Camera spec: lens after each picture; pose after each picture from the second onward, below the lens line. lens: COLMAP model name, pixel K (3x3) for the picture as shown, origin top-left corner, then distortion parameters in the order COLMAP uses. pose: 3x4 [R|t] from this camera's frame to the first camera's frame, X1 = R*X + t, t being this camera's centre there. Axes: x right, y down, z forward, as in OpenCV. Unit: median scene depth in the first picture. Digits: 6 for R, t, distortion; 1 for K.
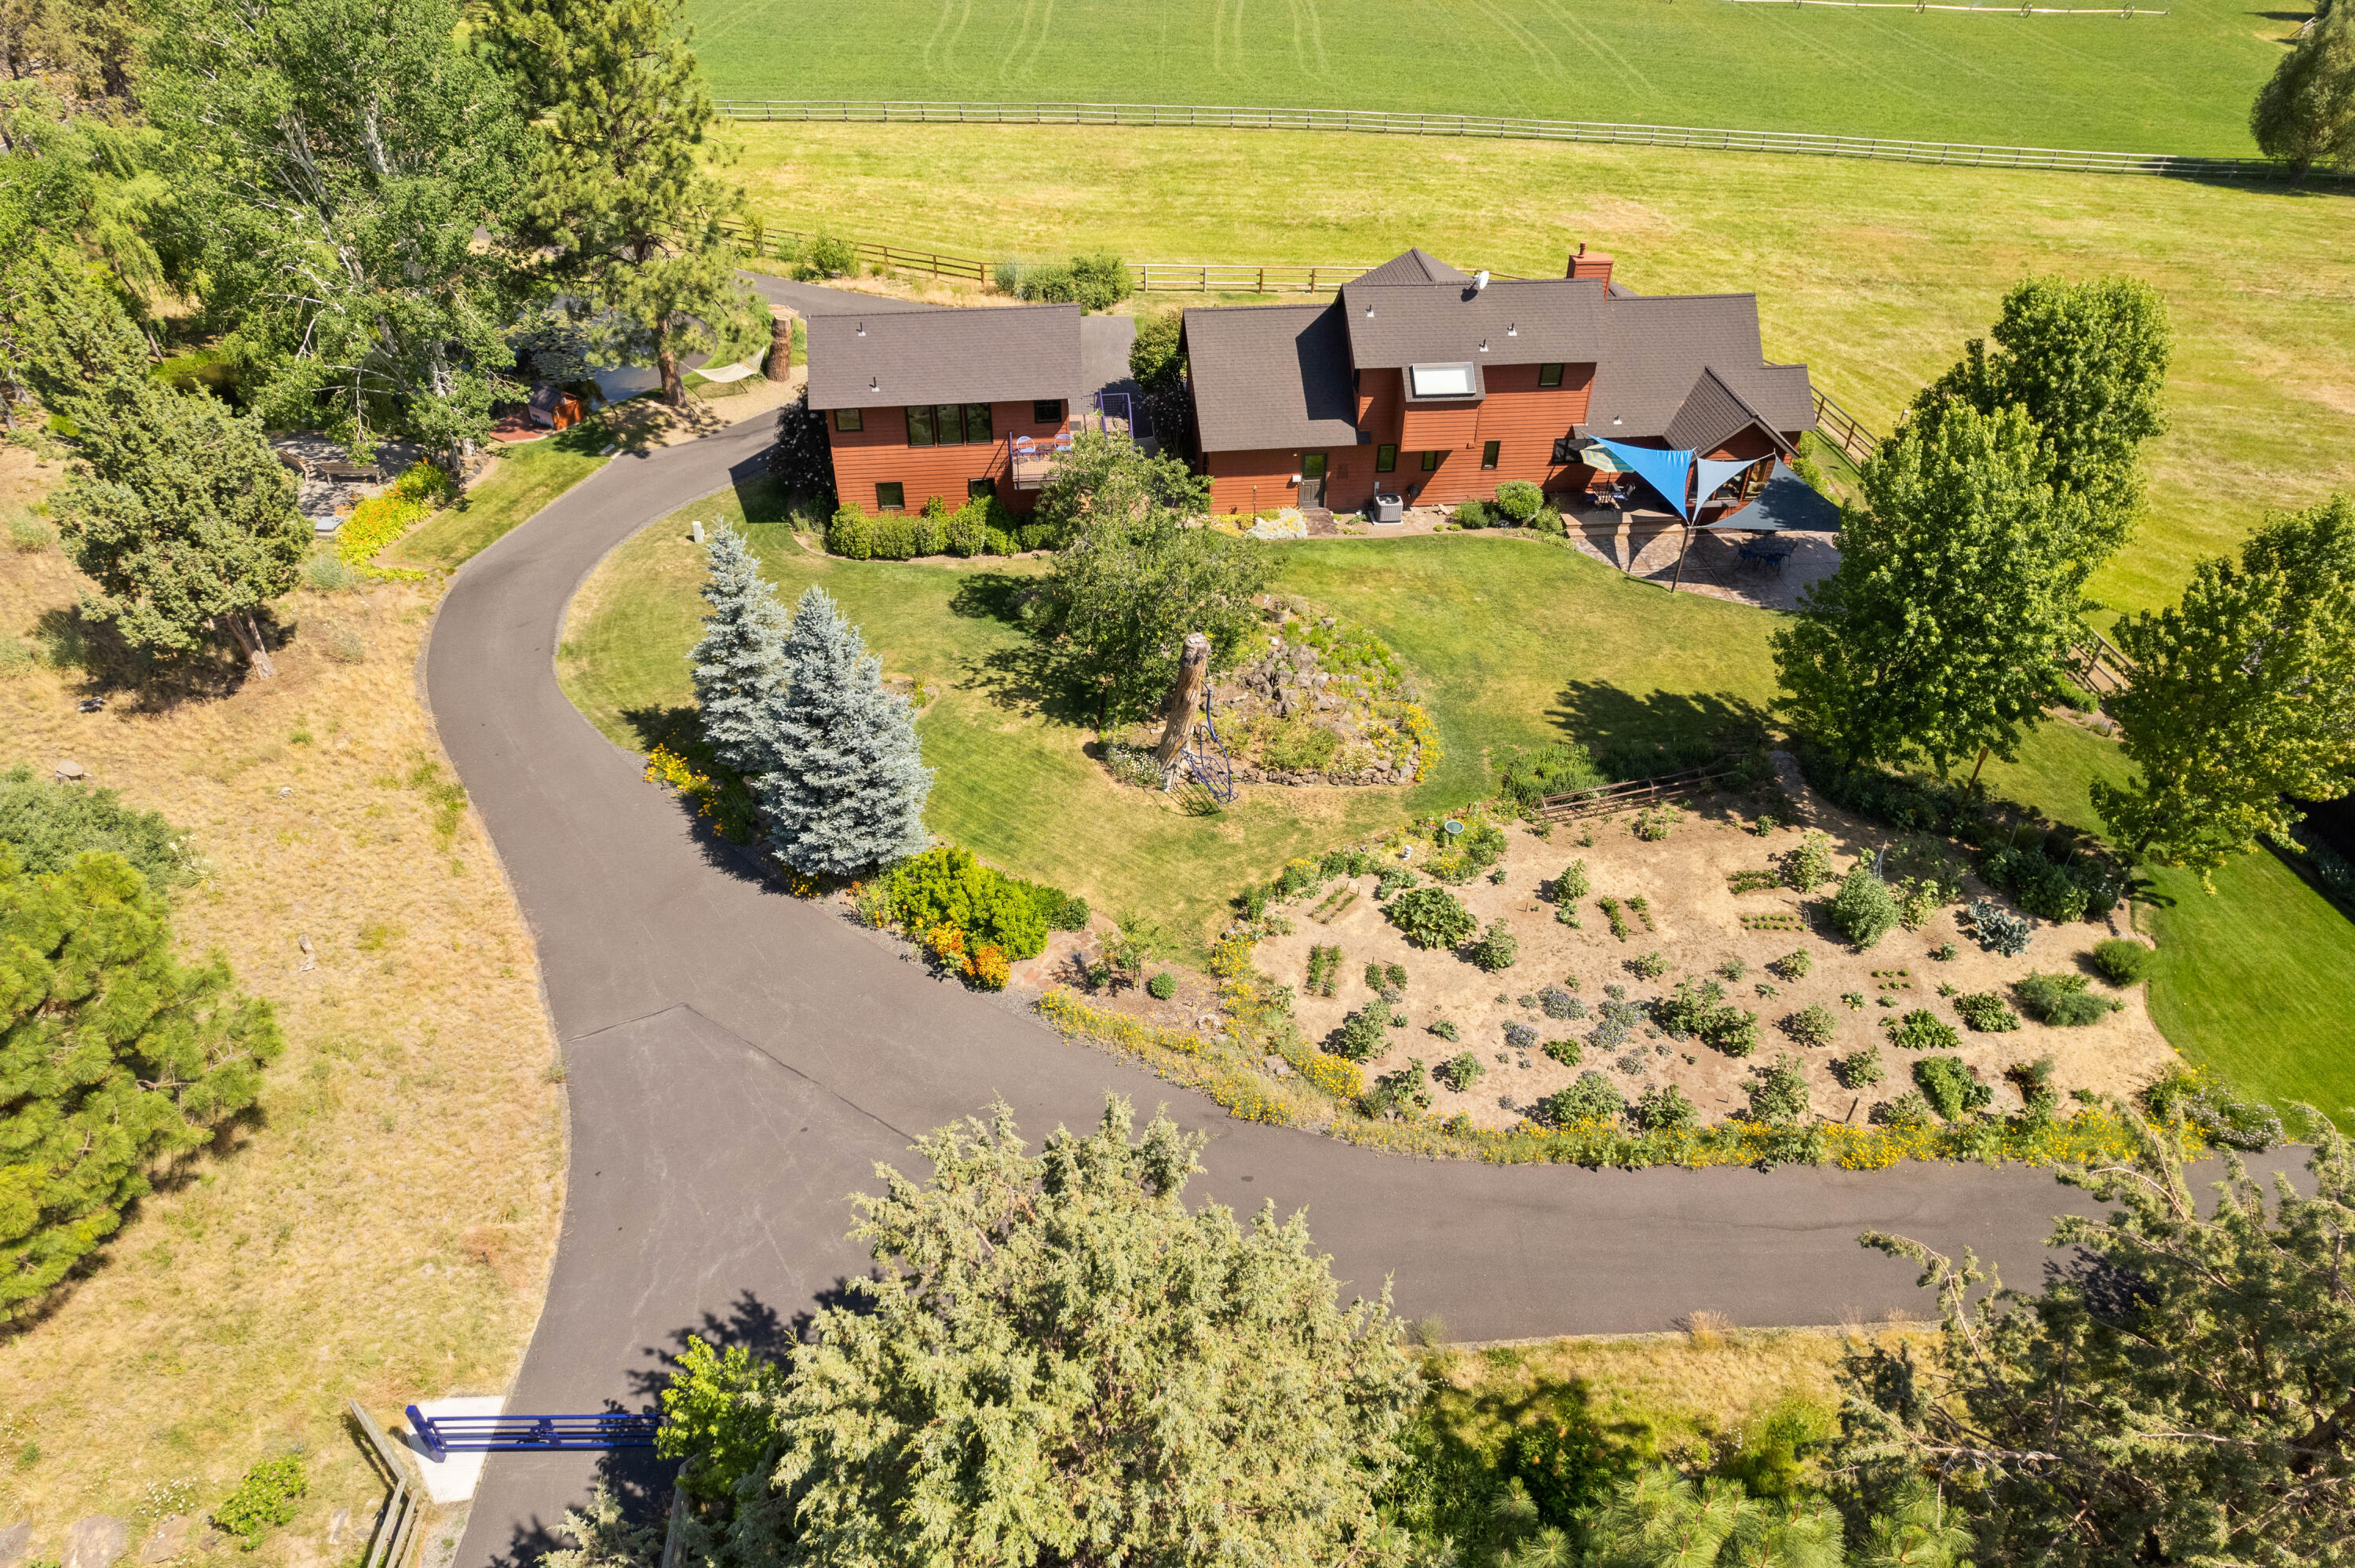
lens RADIAL K [[1509.5, 0, 1177.5], [0, 1509.5, 784.0], [0, 0, 1]] dist [-0.073709, 0.069148]
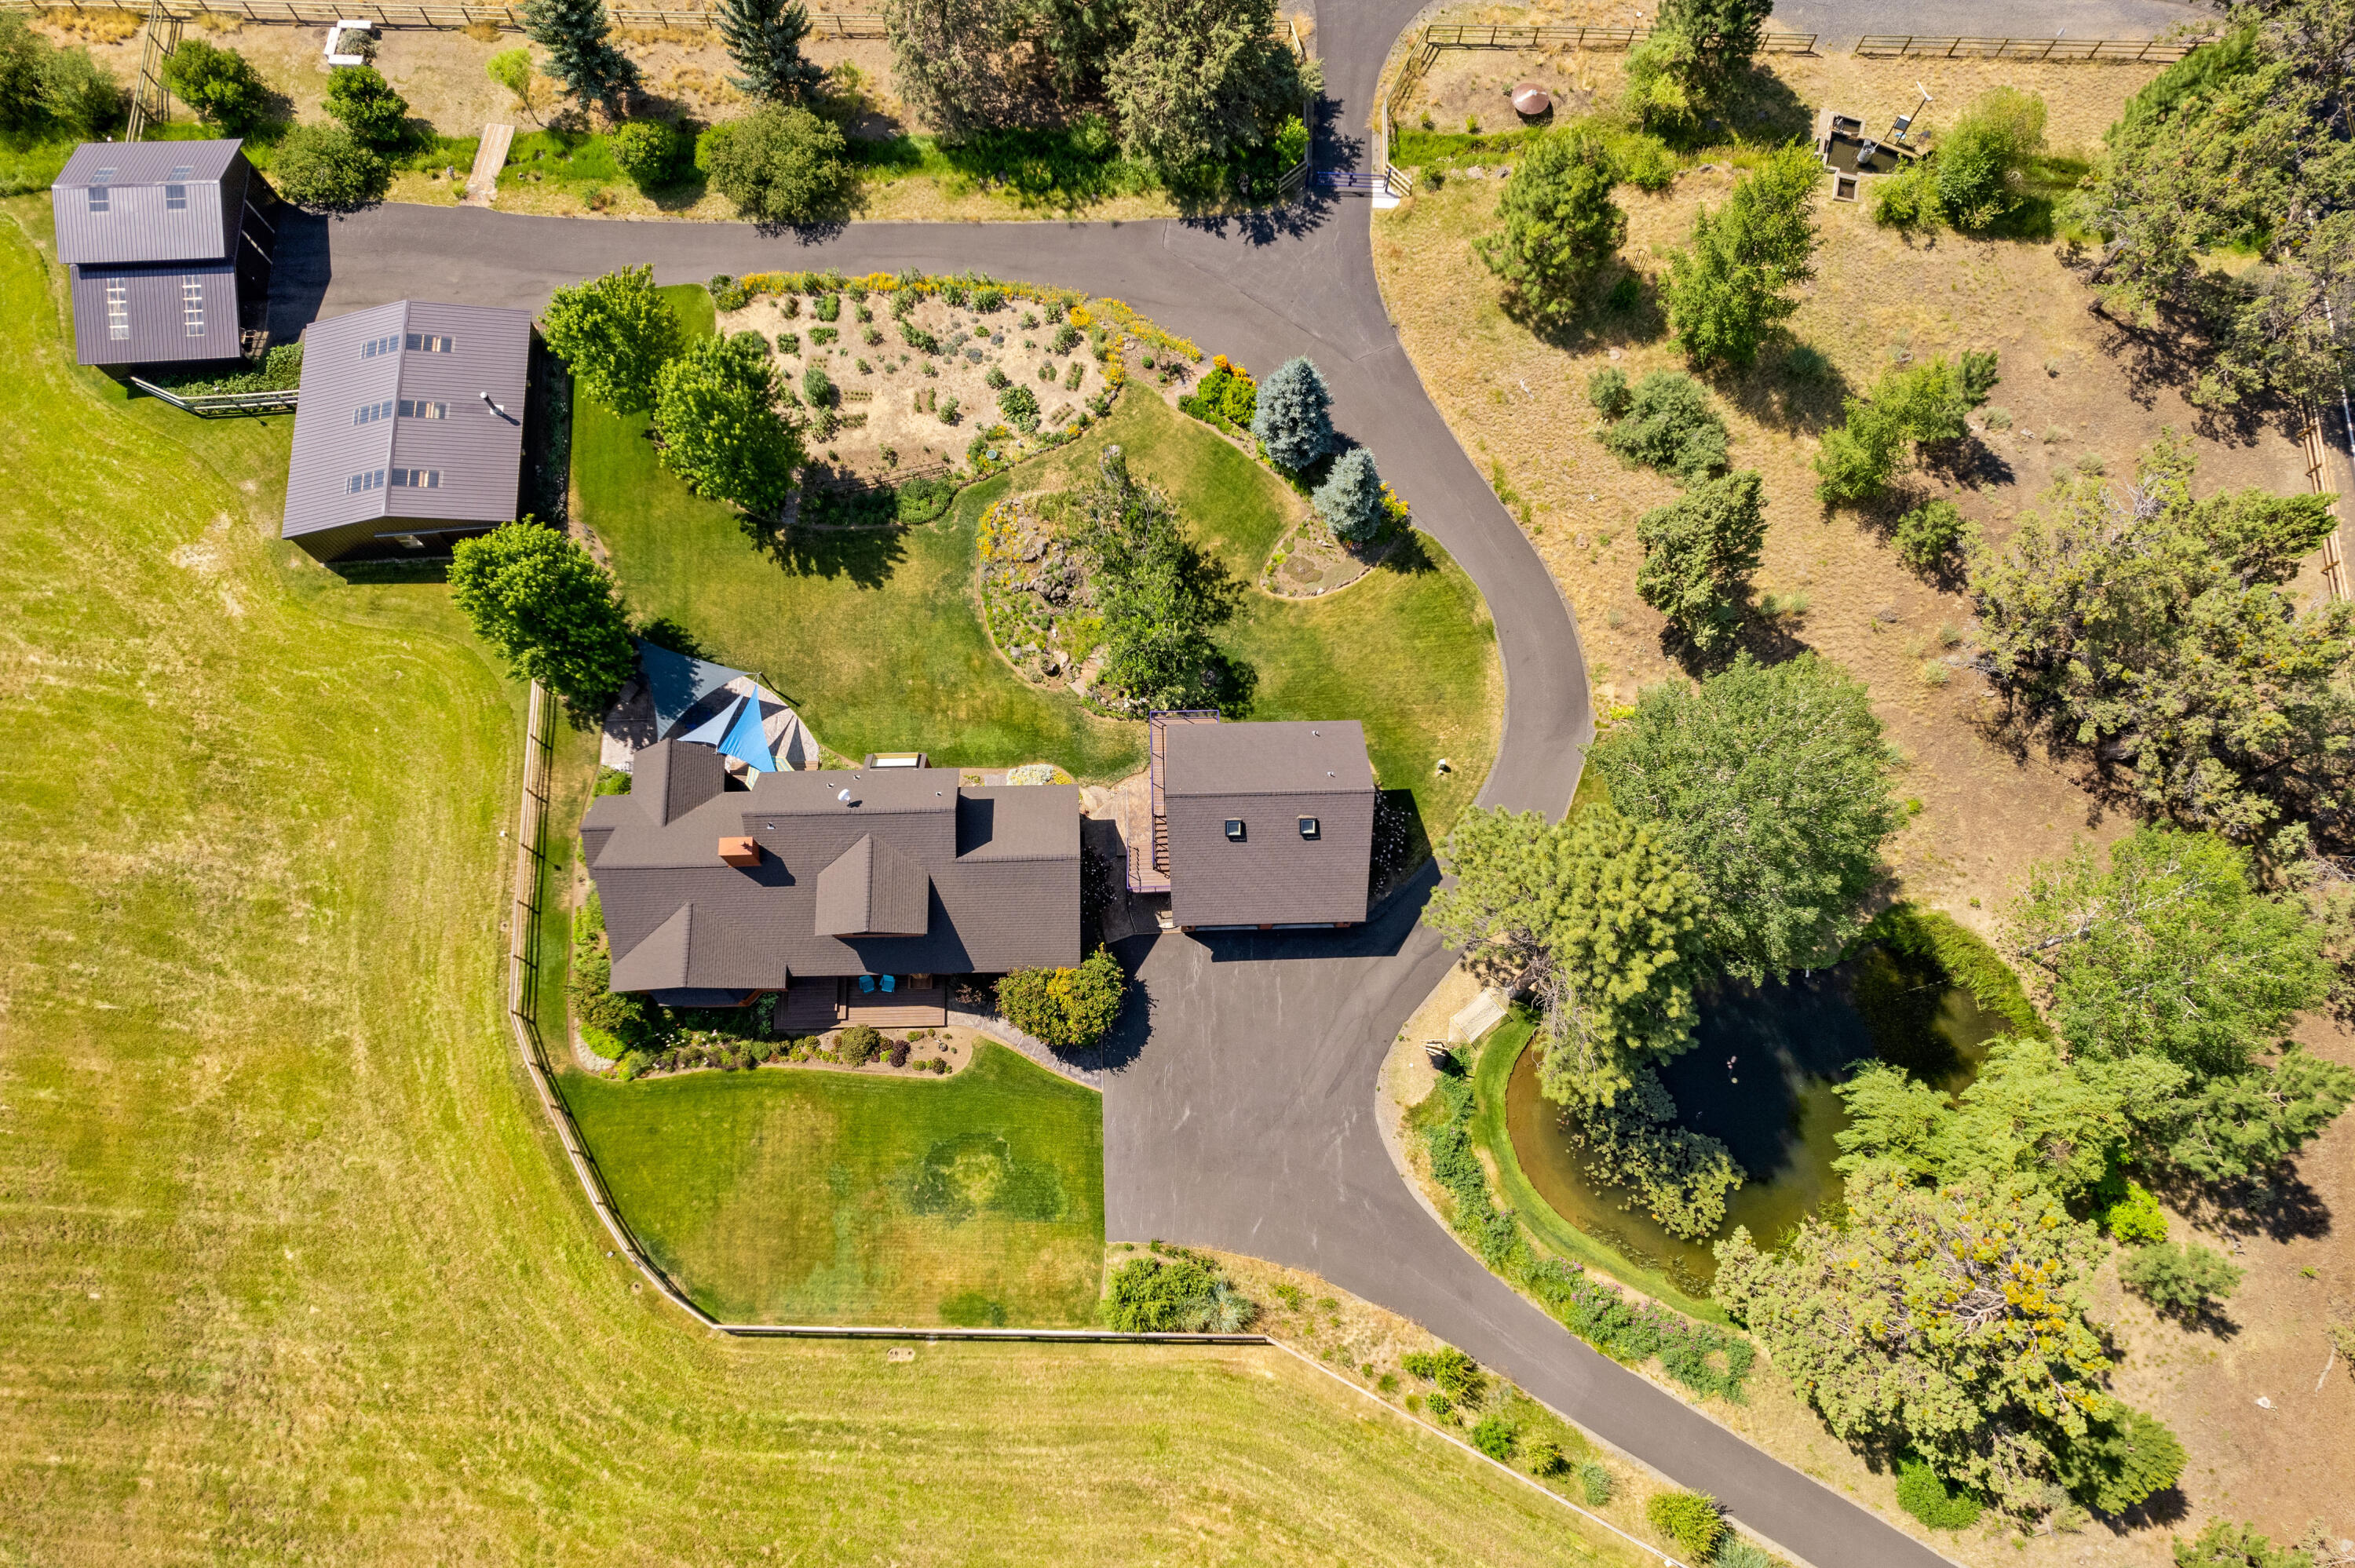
lens RADIAL K [[1509.5, 0, 1177.5], [0, 1509.5, 784.0], [0, 0, 1]] dist [-0.073709, 0.069148]
pose [[-0.996636, -0.081017, 0.012345, -0.130812], [0.040982, -0.362264, 0.931174, -2.145072], [-0.070969, 0.928548, 0.364366, 0.730415]]
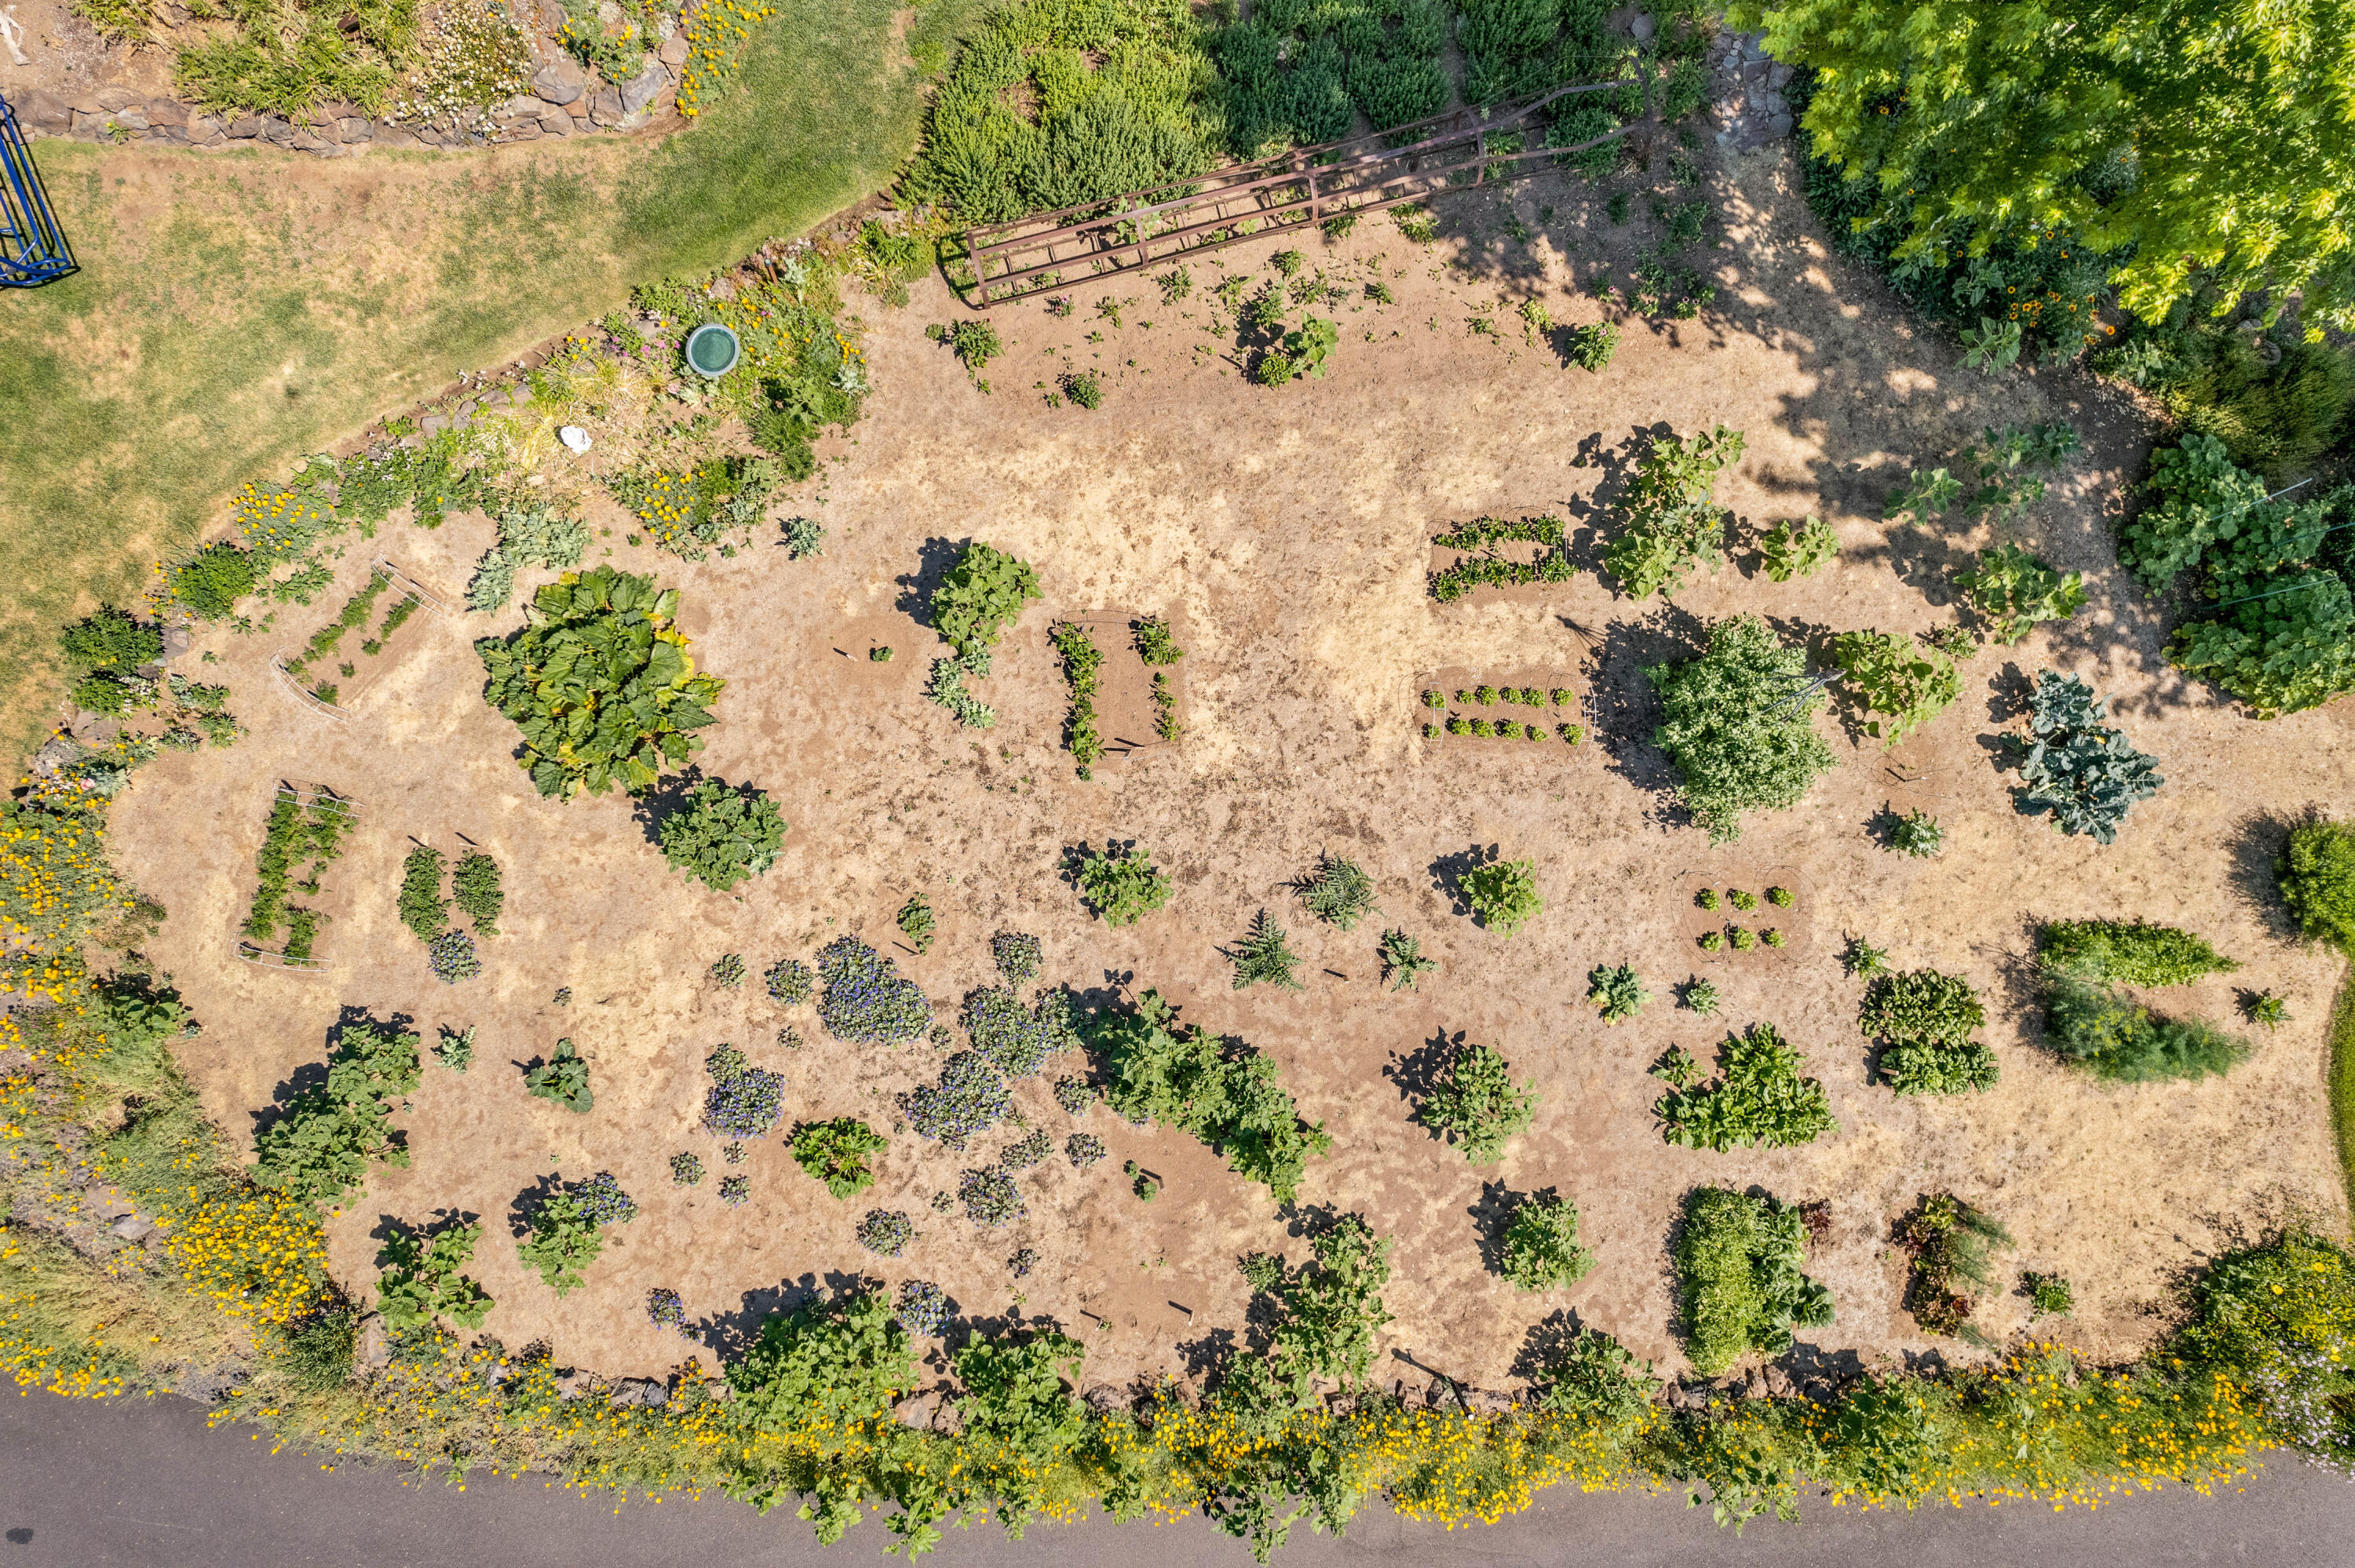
lens RADIAL K [[1509.5, 0, 1177.5], [0, 1509.5, 784.0], [0, 0, 1]] dist [-0.073709, 0.069148]
pose [[0.999486, 0.030838, -0.008751, 0.330951], [-0.013745, 0.658909, 0.752097, -0.190221], [0.028960, -0.751591, 0.658994, 0.756773]]
